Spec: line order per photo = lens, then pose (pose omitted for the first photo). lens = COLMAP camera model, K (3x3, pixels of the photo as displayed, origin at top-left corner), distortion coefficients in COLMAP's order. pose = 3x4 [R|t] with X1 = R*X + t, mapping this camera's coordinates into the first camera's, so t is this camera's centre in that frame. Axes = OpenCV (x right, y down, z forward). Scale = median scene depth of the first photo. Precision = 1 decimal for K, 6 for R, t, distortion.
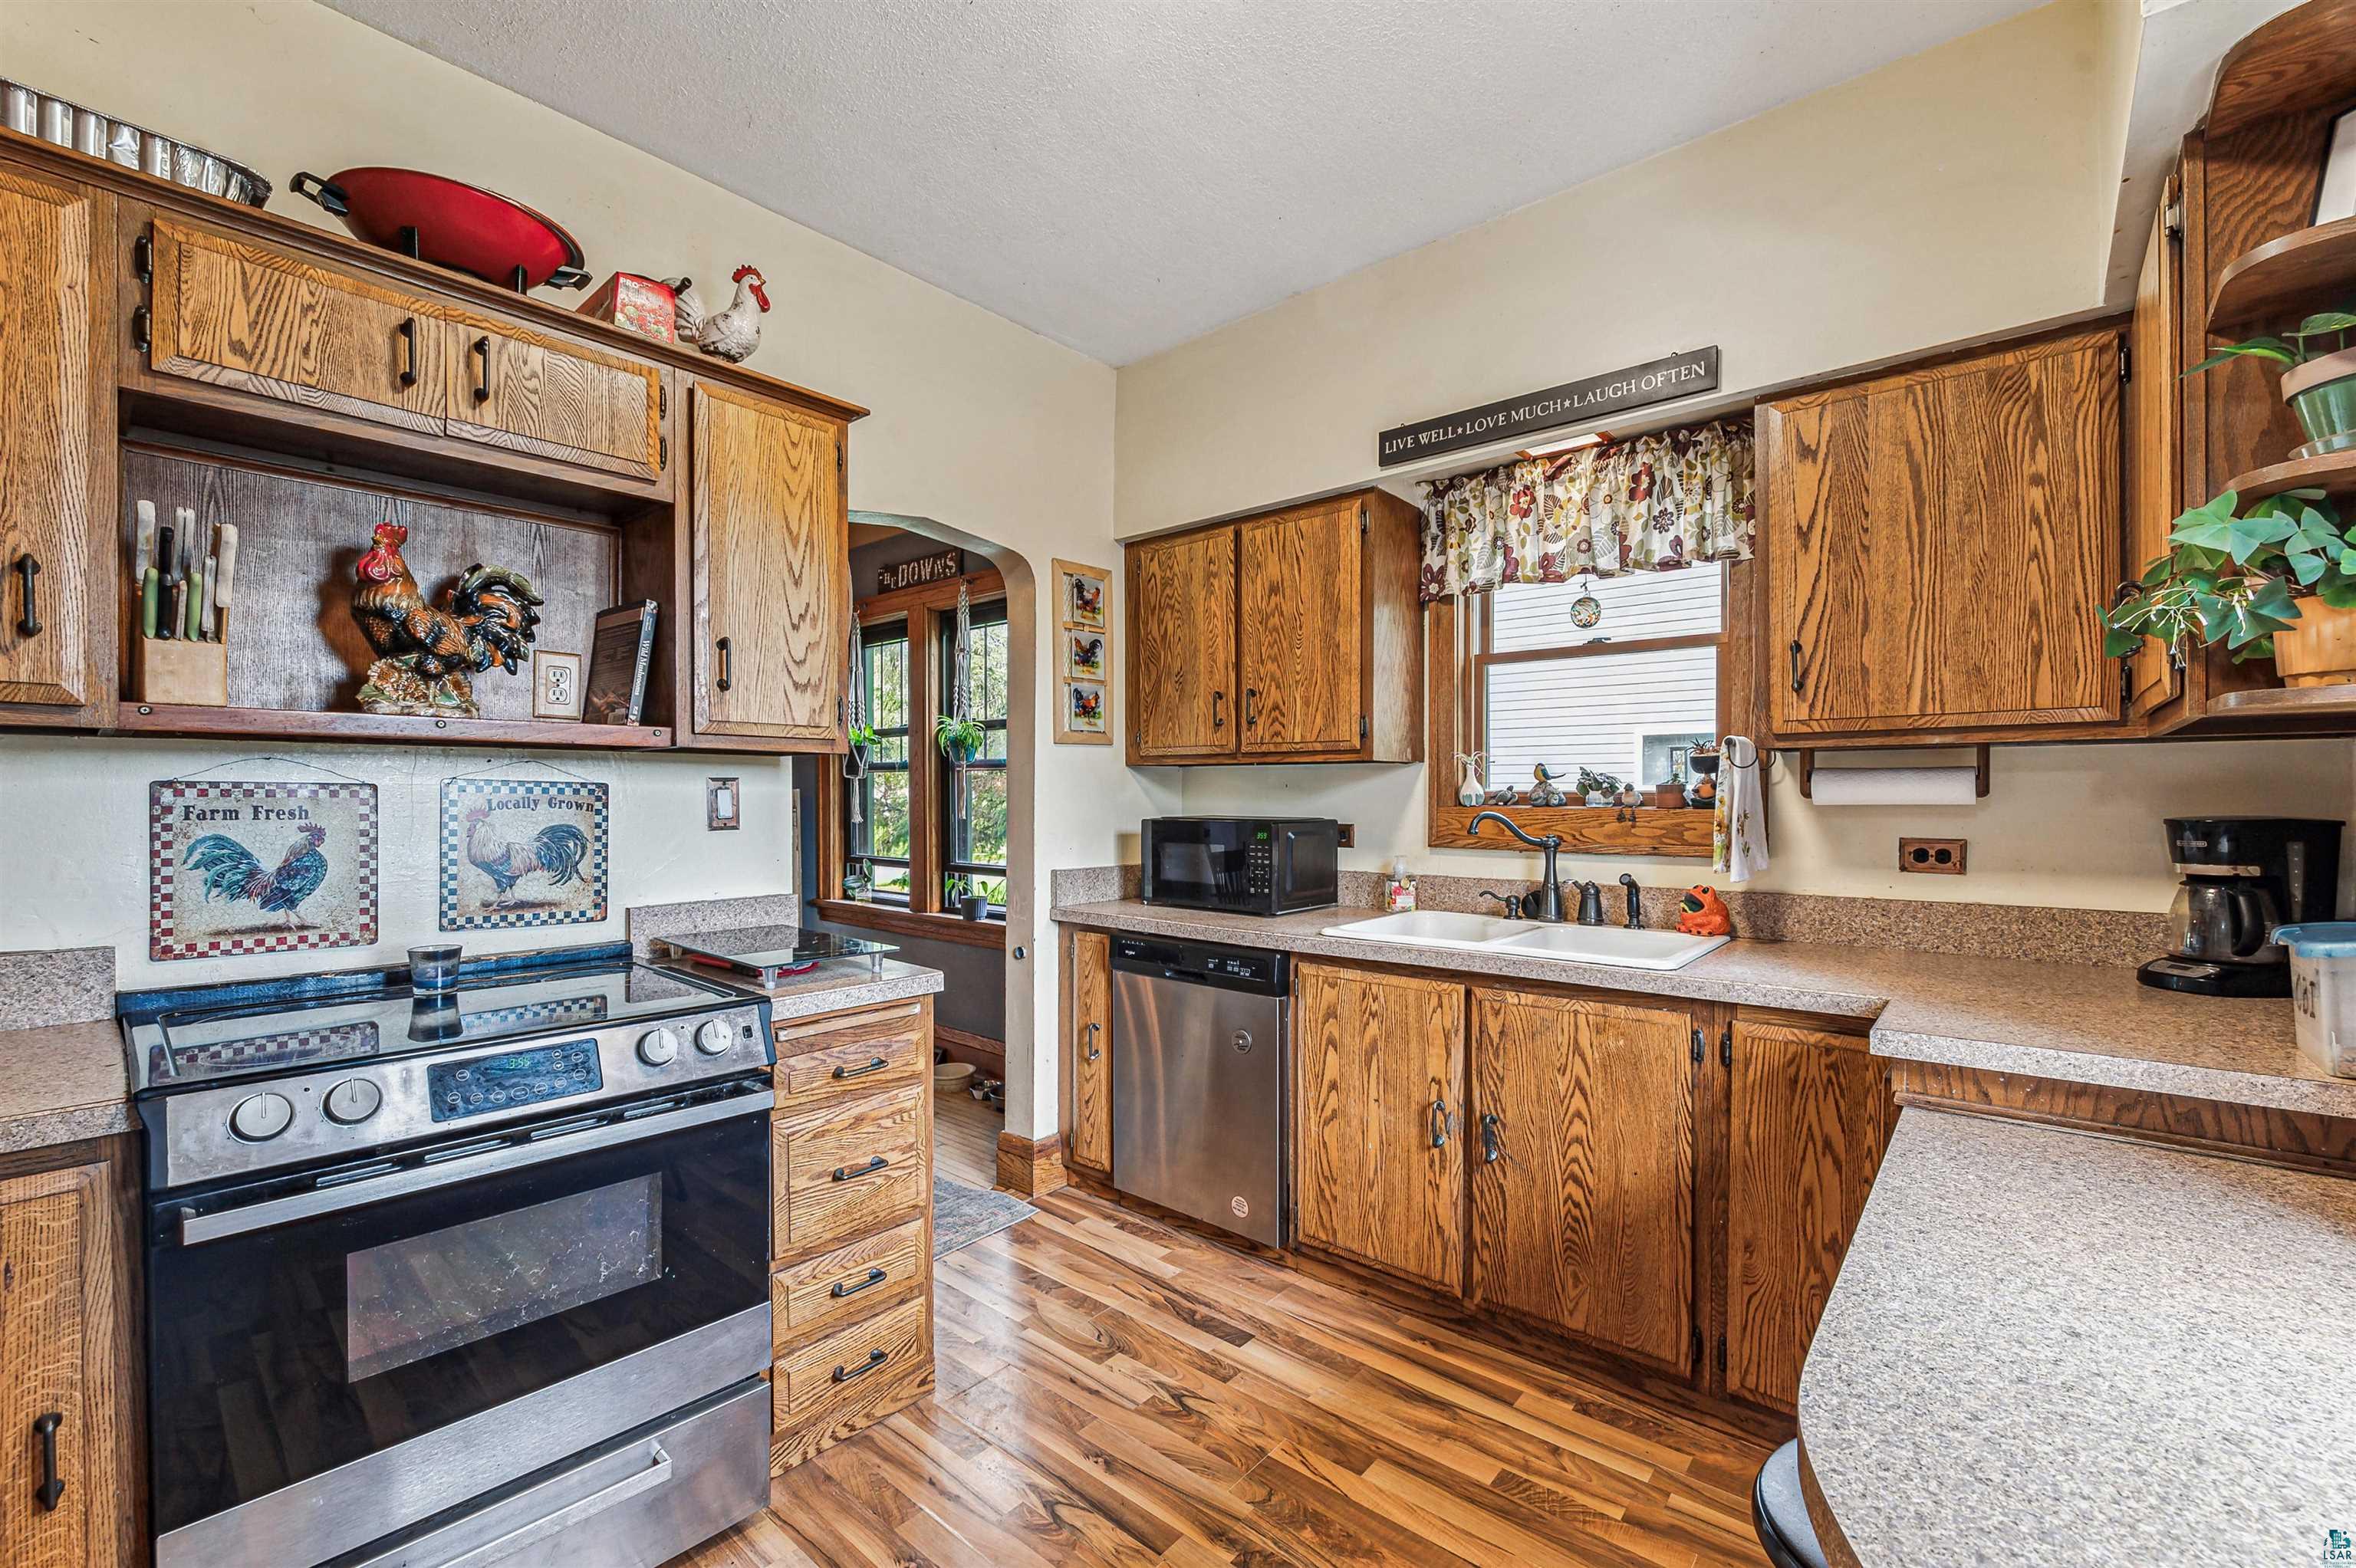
lens RADIAL K [[977.2, 0, 1172.4], [0, 977.2, 798.0], [0, 0, 1]] dist [-0.004775, -0.000185]
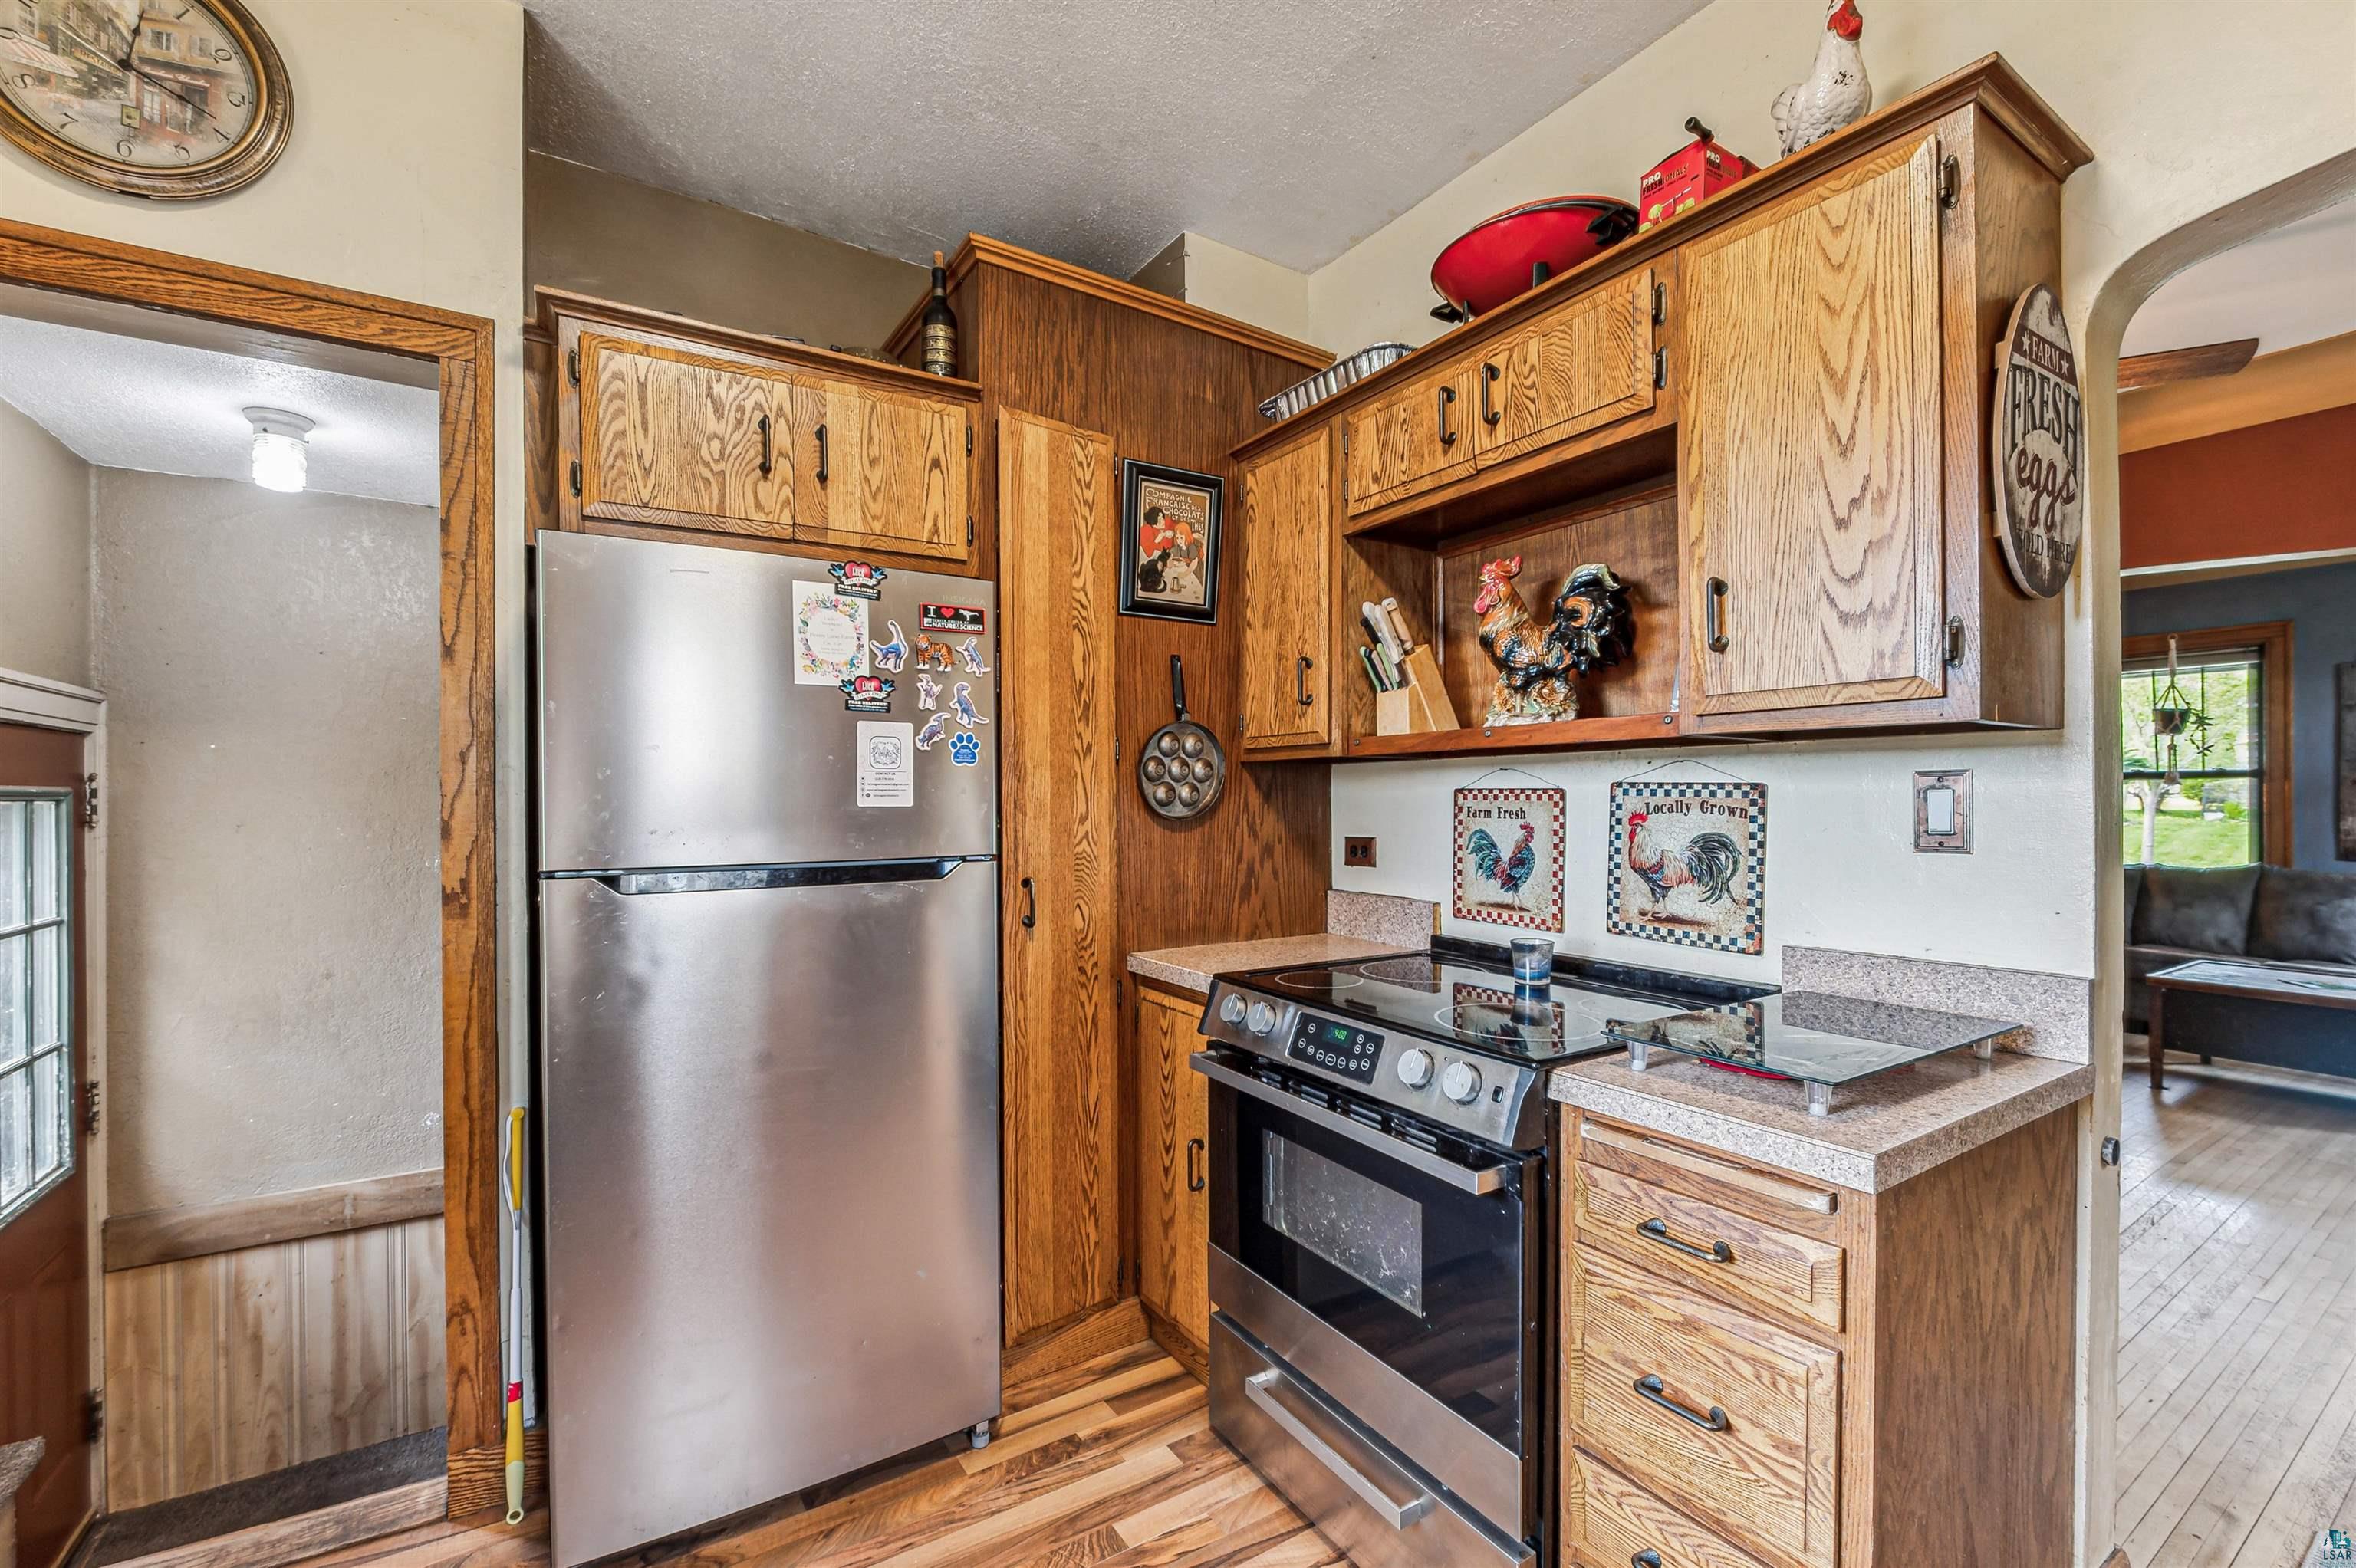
lens RADIAL K [[977.2, 0, 1167.4], [0, 977.2, 801.7], [0, 0, 1]] dist [-0.004775, -0.000185]
pose [[-0.281970, 0.002604, -0.959420, 0.347394], [-0.000073, 0.999996, 0.002736, -0.002377], [0.959423, 0.000841, -0.281969, 0.826793]]
